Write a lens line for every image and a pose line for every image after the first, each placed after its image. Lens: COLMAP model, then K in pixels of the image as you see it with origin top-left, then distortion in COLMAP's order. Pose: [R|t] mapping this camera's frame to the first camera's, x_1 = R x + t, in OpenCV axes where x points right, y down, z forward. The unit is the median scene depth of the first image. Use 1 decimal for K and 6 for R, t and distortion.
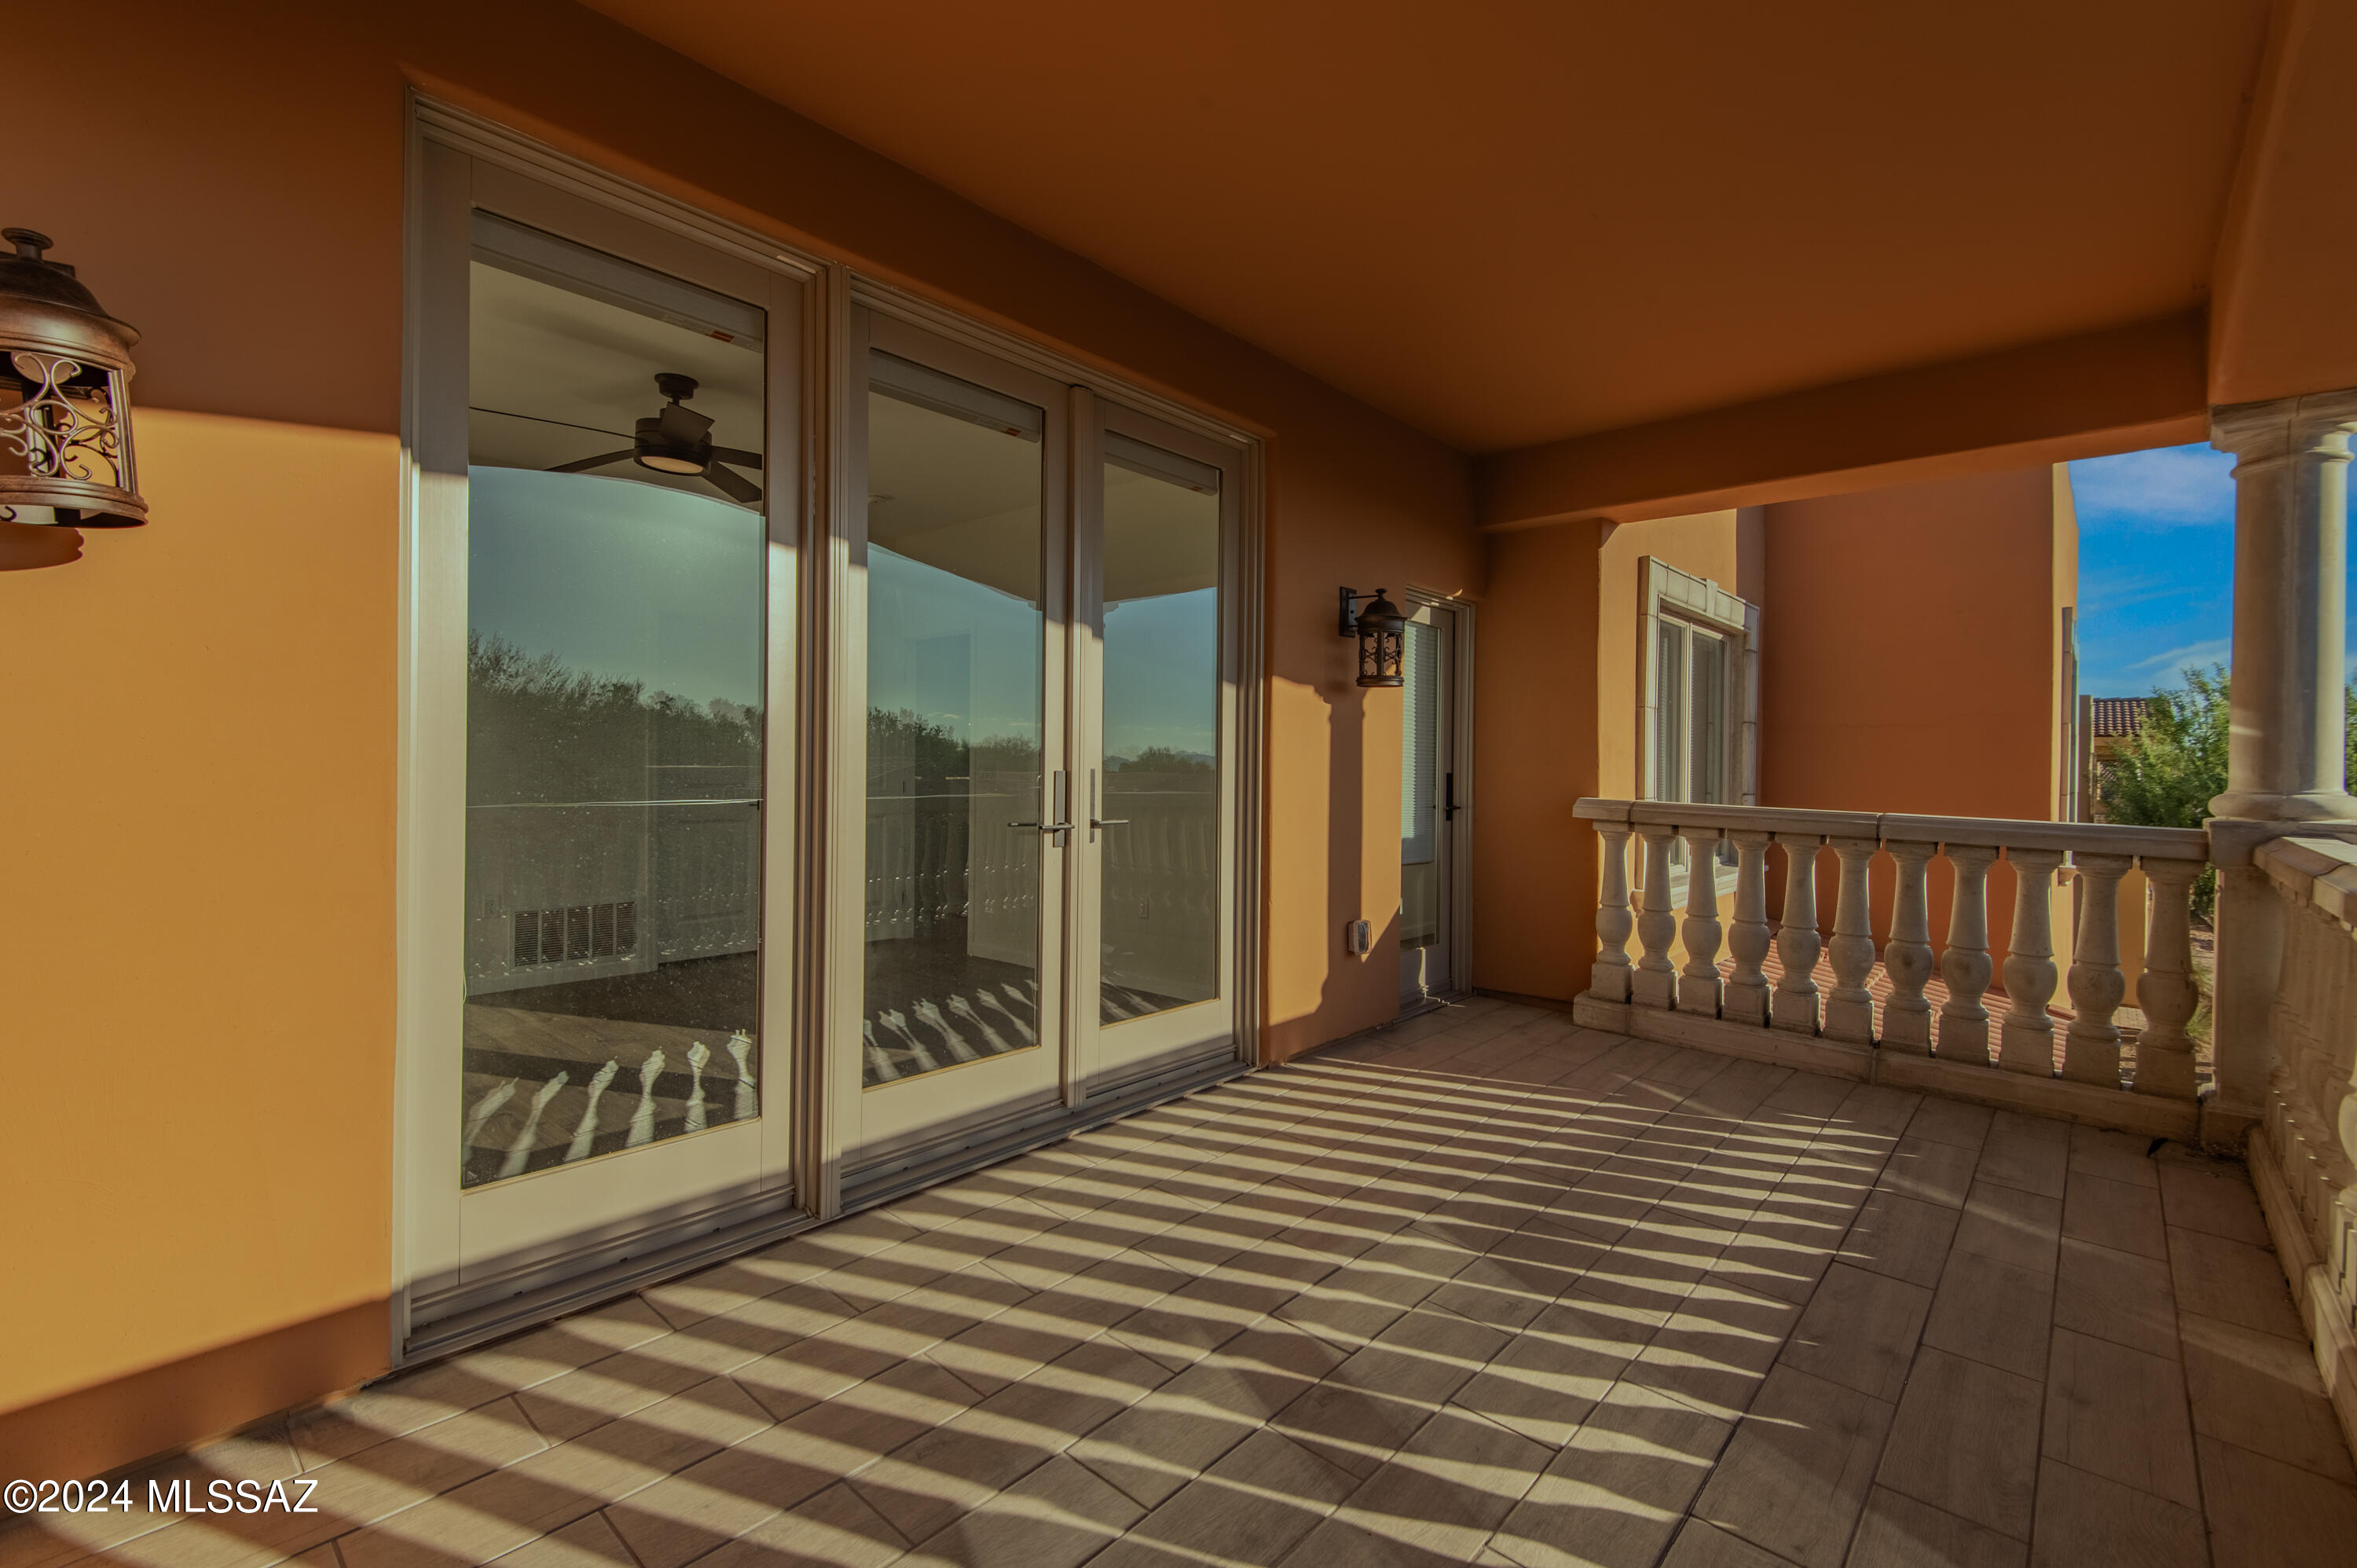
lens RADIAL K [[1038.9, 0, 1124.7], [0, 1038.9, 768.2], [0, 0, 1]] dist [0.024360, -0.000057]
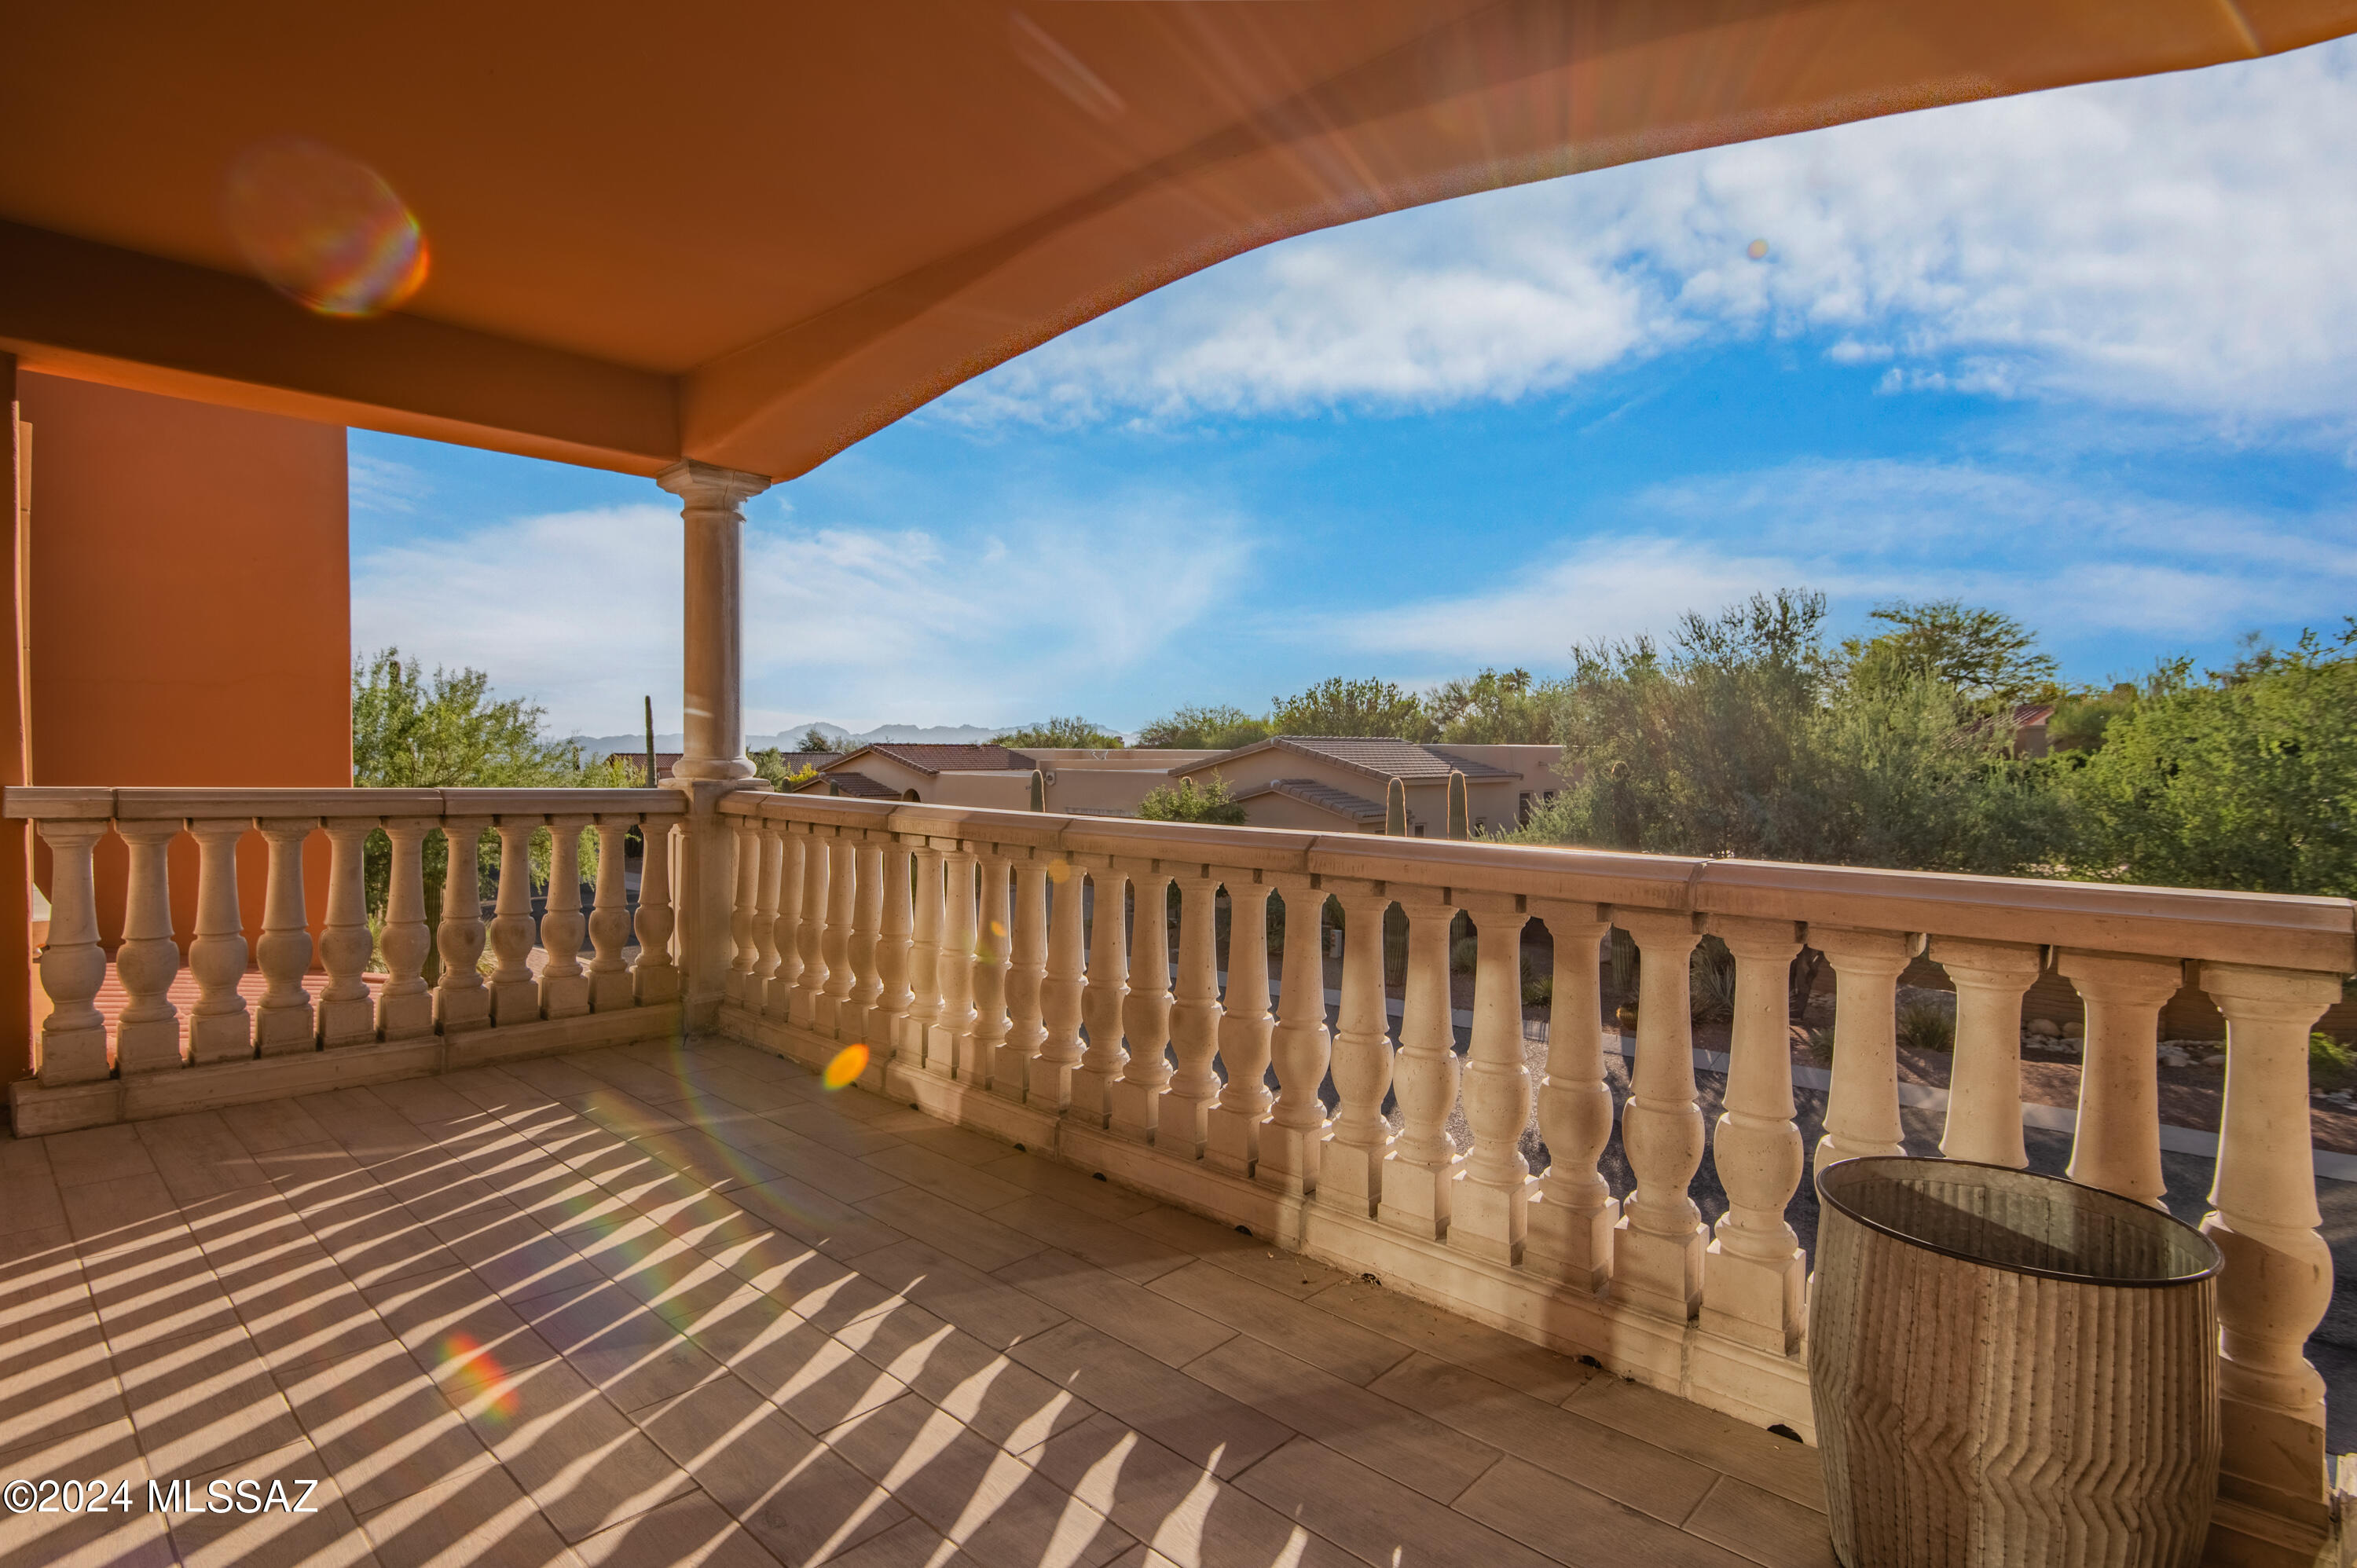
lens RADIAL K [[1203.7, 0, 1183.5], [0, 1203.7, 783.9], [0, 0, 1]] dist [0.005498, -0.001325]
pose [[-0.019016, -0.041754, 0.998947, -0.473278], [-0.008734, 0.999096, 0.041594, -0.014399], [-0.999781, -0.007934, -0.019364, 0.447532]]
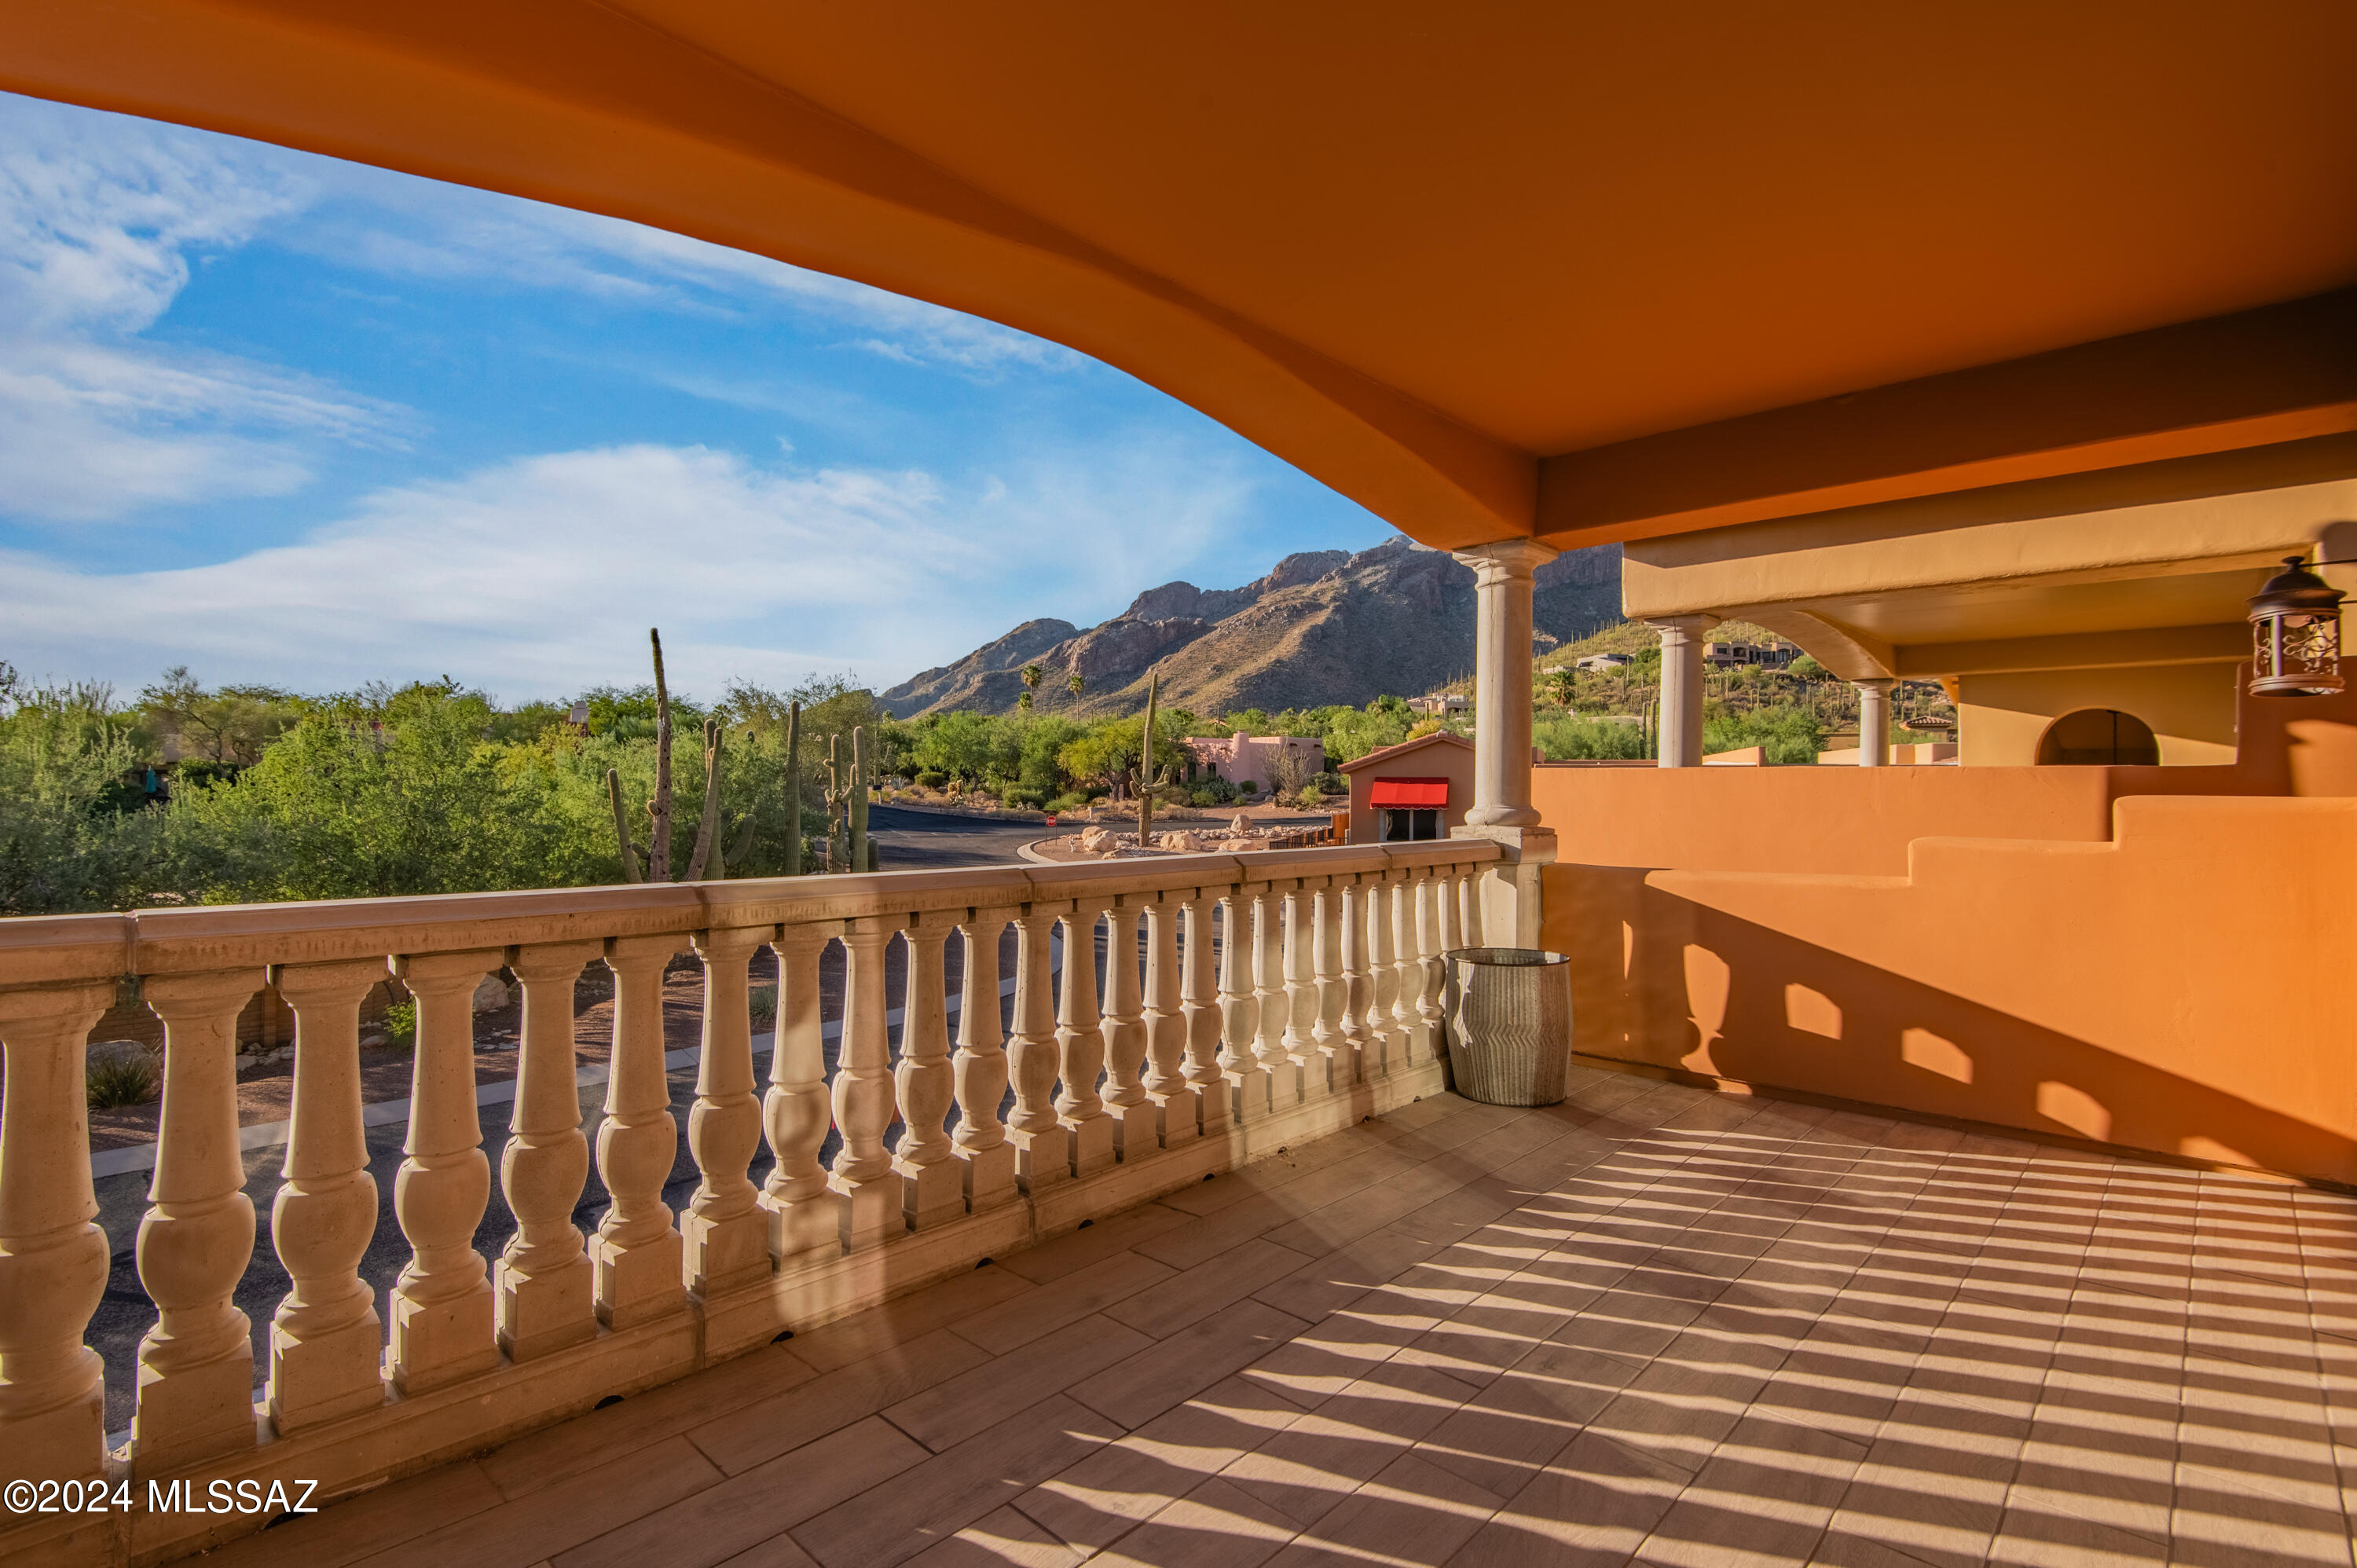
lens RADIAL K [[1093.1, 0, 1178.2], [0, 1093.1, 783.4], [0, 0, 1]] dist [0.001710, -0.000407]
pose [[-0.999819, -0.016841, -0.008796, 0.542785], [-0.016807, 0.999851, -0.003979, -0.006034], [0.008861, -0.003830, -0.999953, 1.492371]]
